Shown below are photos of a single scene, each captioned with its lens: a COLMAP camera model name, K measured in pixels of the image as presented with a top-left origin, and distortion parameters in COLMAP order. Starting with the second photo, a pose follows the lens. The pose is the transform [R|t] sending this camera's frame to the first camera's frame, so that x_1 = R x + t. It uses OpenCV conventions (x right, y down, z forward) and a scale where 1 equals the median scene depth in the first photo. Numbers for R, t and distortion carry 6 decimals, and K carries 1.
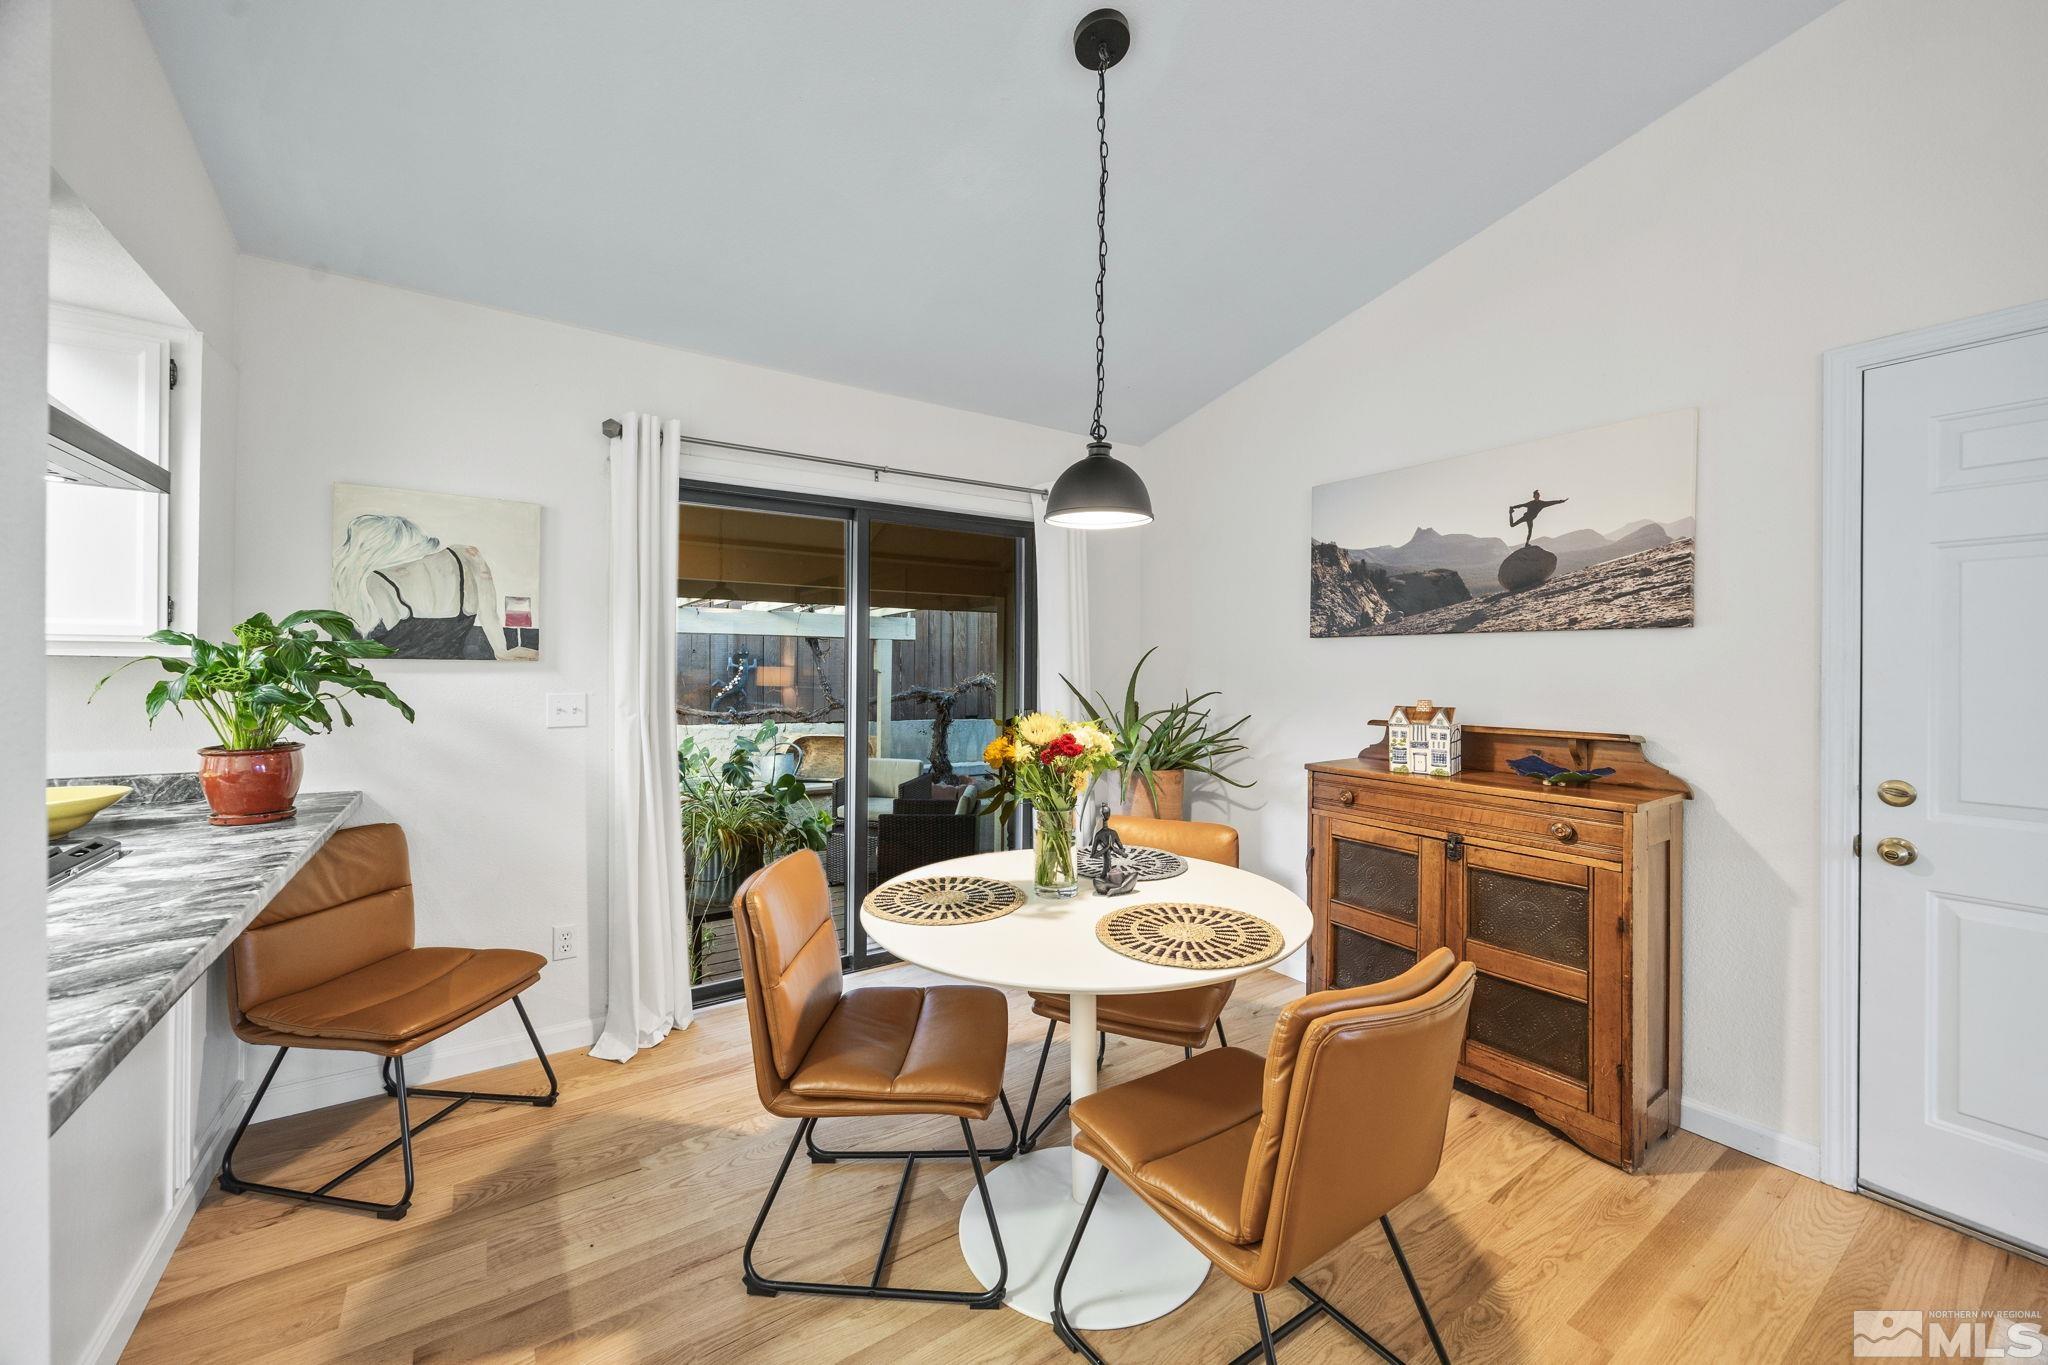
lens RADIAL K [[791.1, 0, 1028.3], [0, 791.1, 667.7], [0, 0, 1]] dist [0.001182, 0.000061]
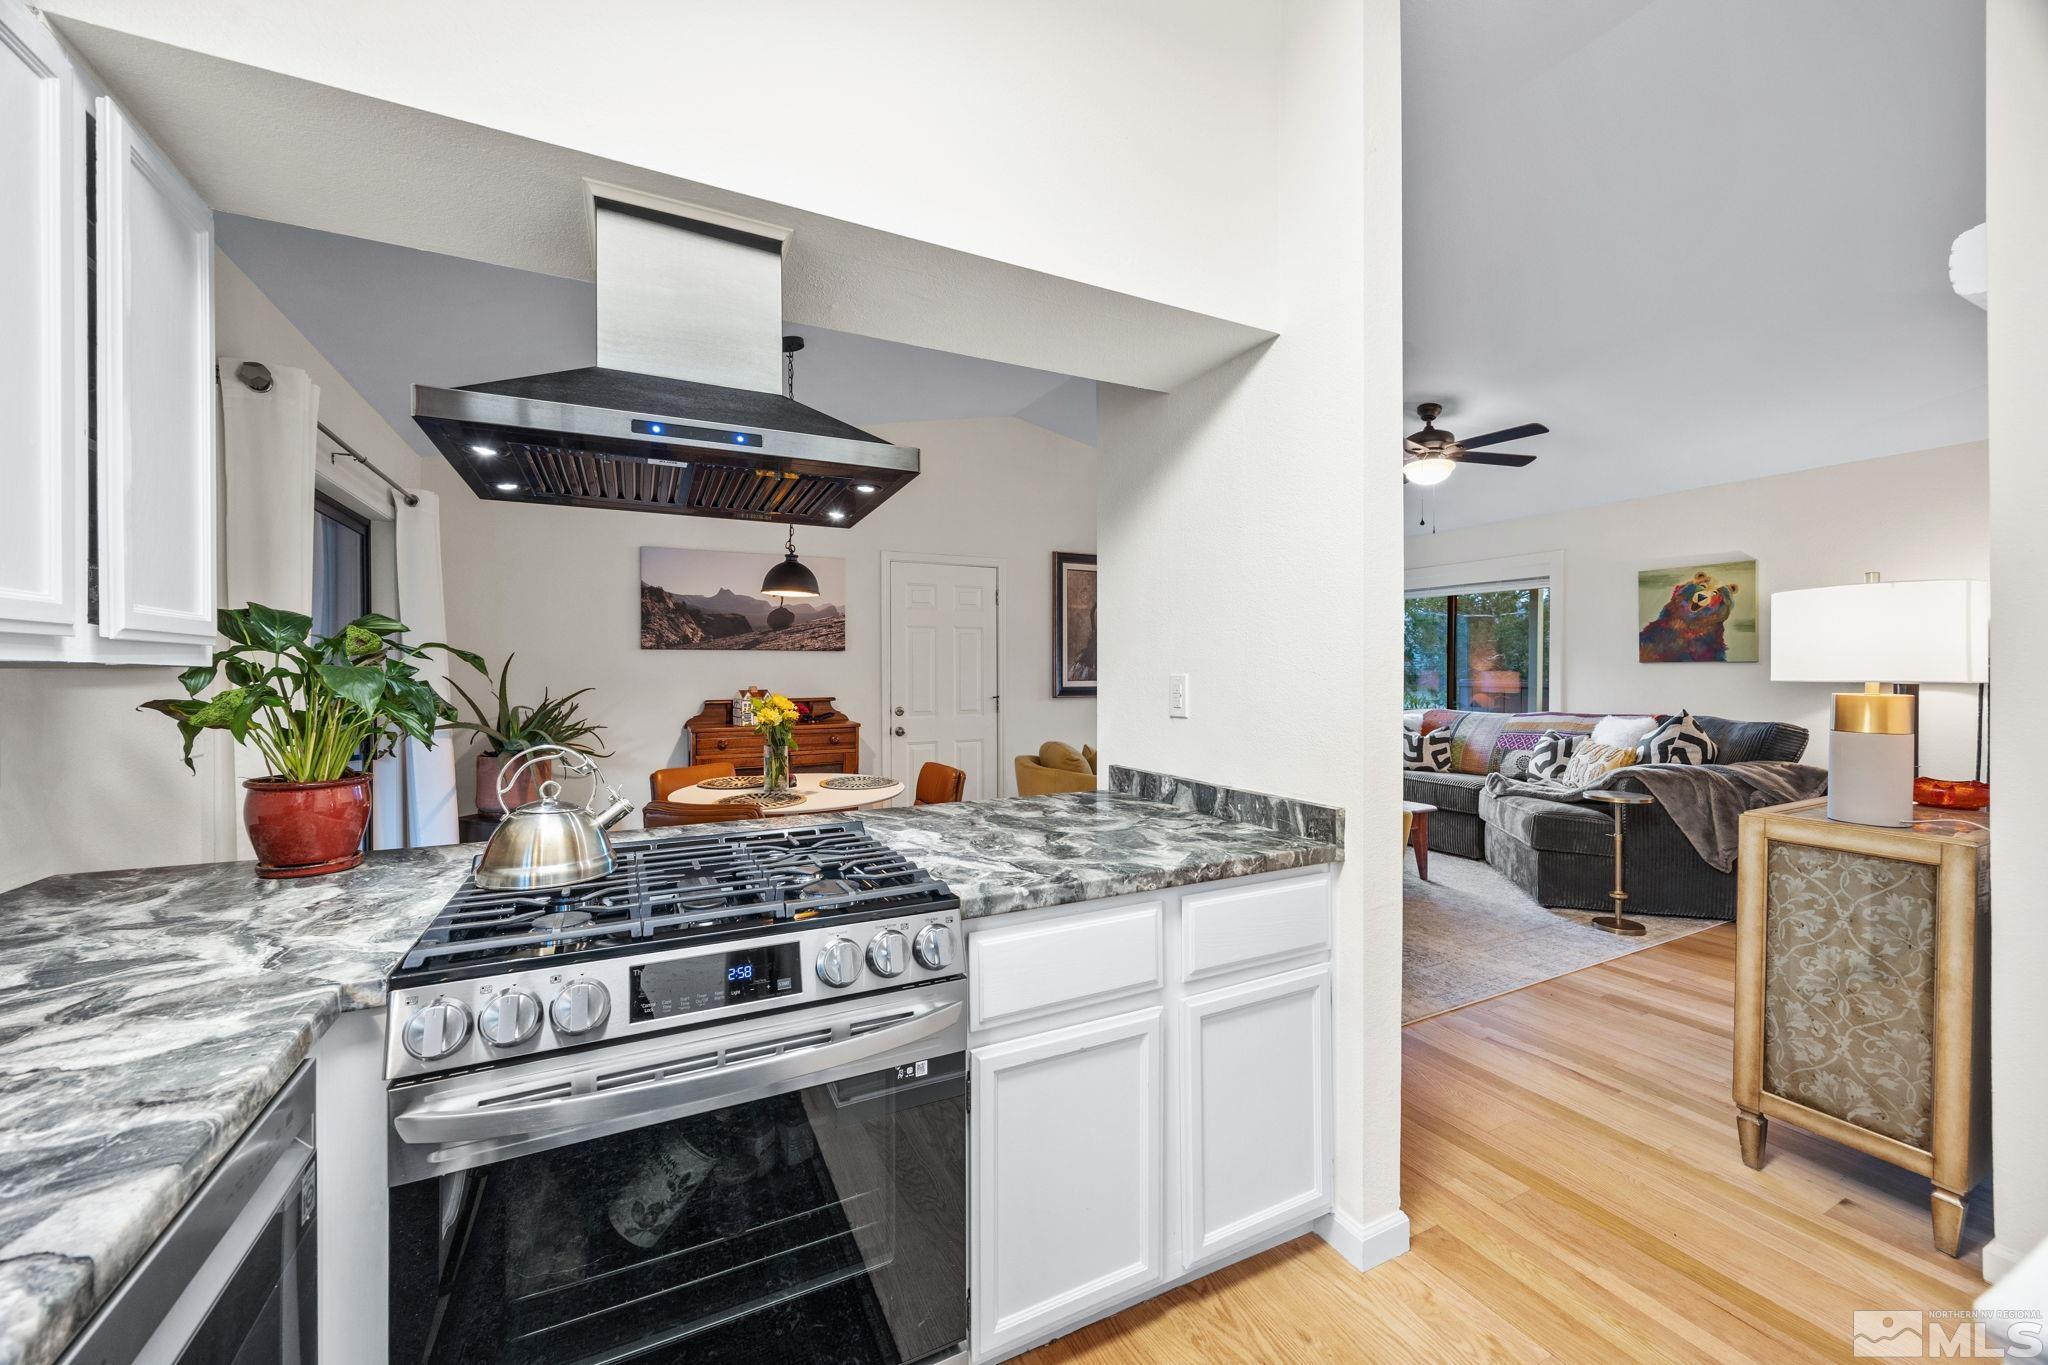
lens RADIAL K [[791.1, 0, 1028.3], [0, 791.1, 667.7], [0, 0, 1]] dist [0.001182, 0.000061]
pose [[0.126749, -0.005290, 0.991921, -1.265106], [0.004726, 0.999978, 0.004729, -0.008289], [-0.991924, 0.004089, 0.126771, 0.125364]]
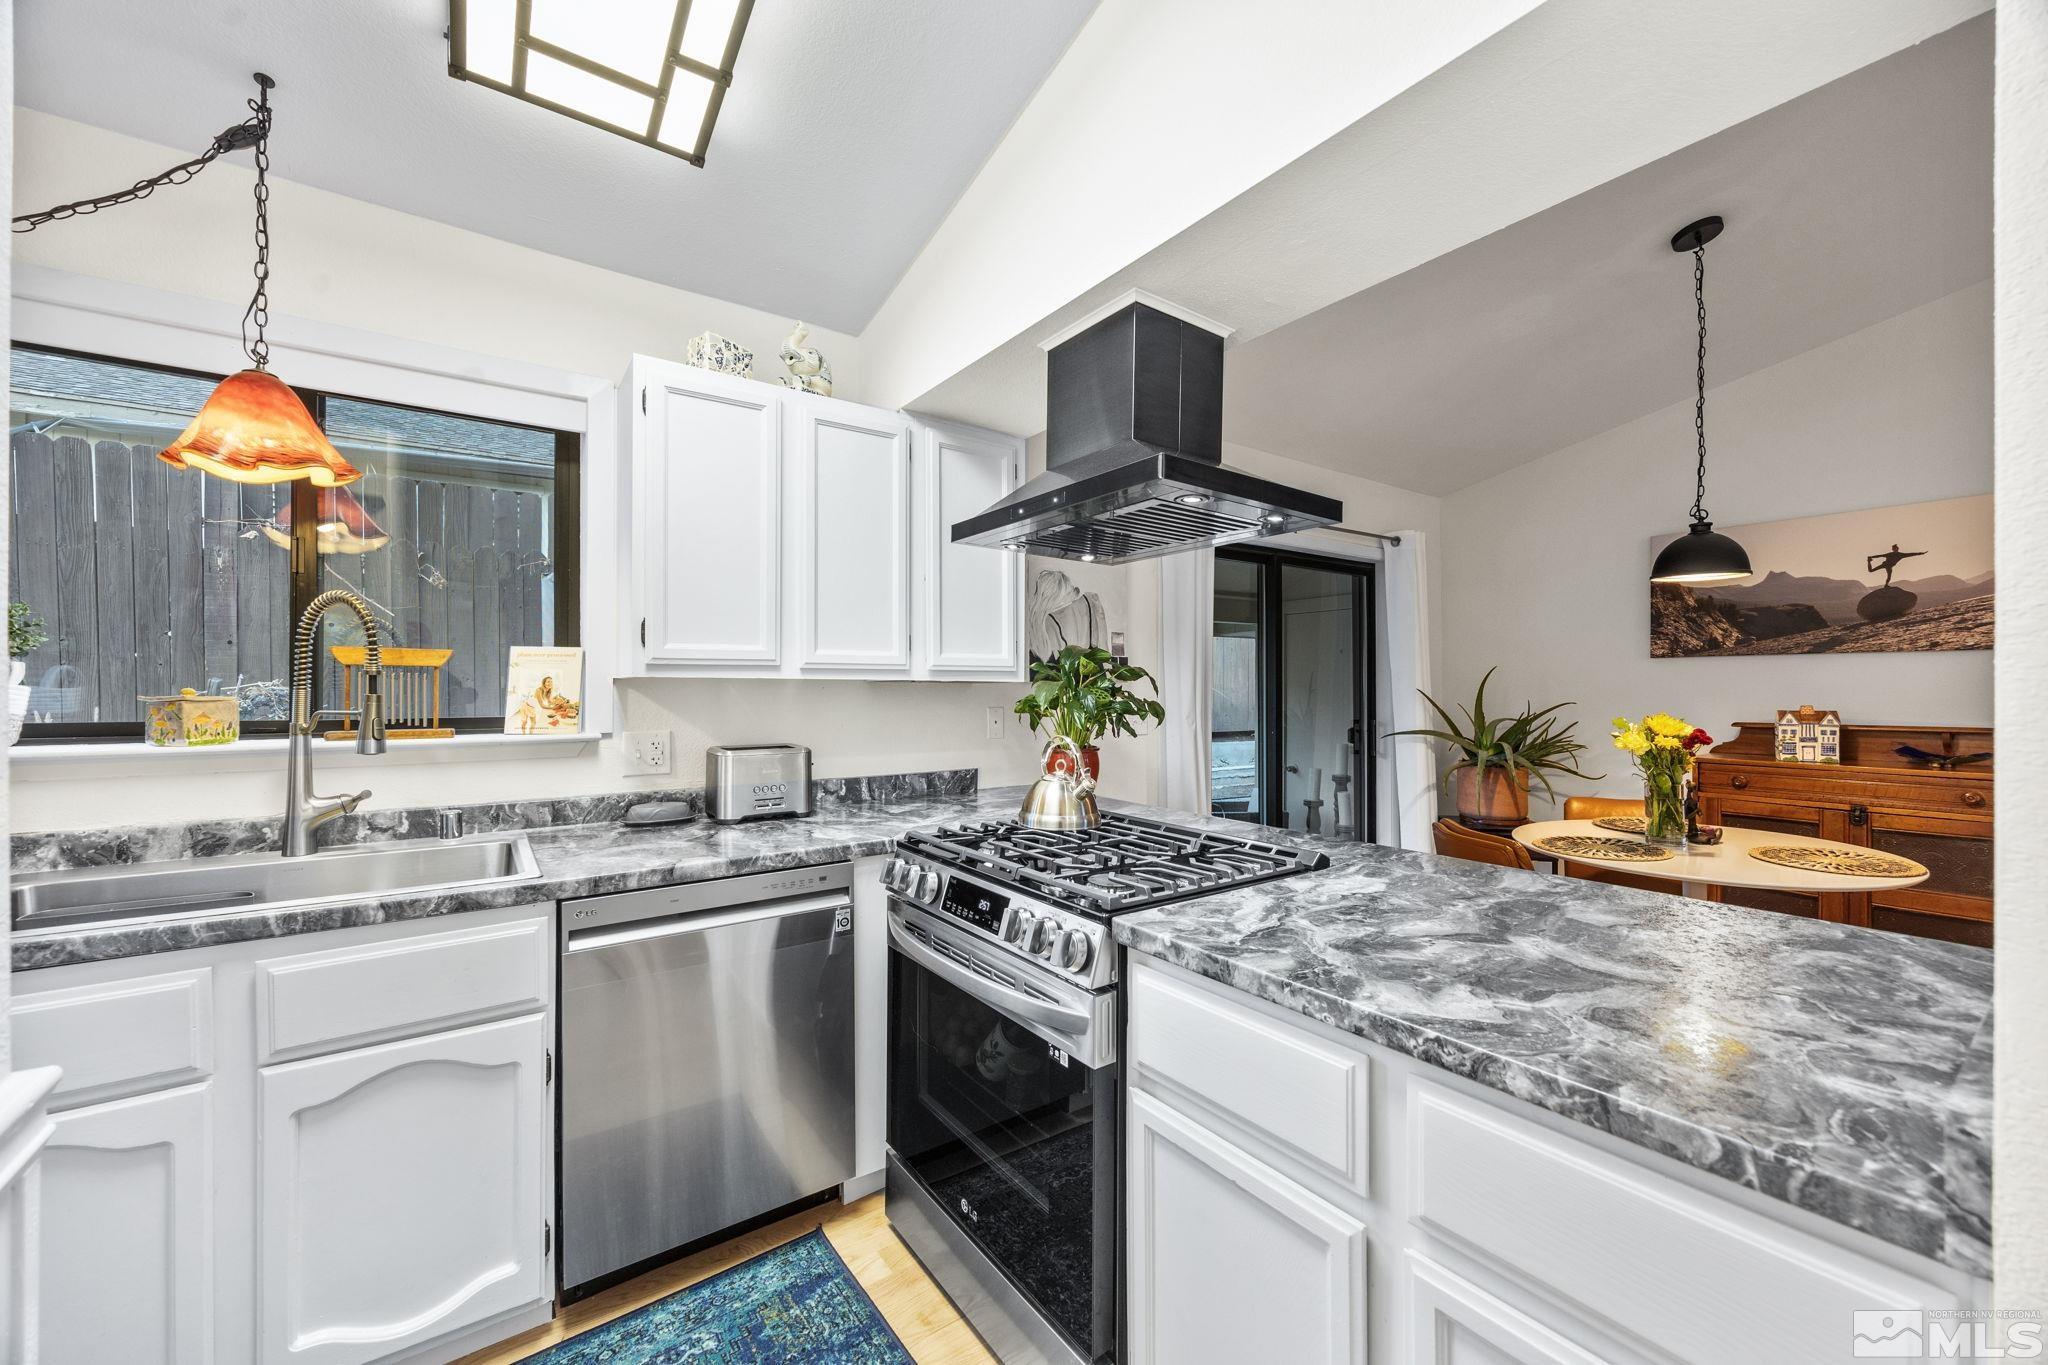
lens RADIAL K [[782.8, 0, 1024.0], [0, 782.8, 682.5], [0, 0, 1]] dist [-0.000961, -0.000291]
pose [[0.999722, -0.009949, 0.021355, -0.820332], [0.010098, 0.999926, -0.006856, -0.000885], [-0.021285, 0.007070, 0.999748, -0.260896]]
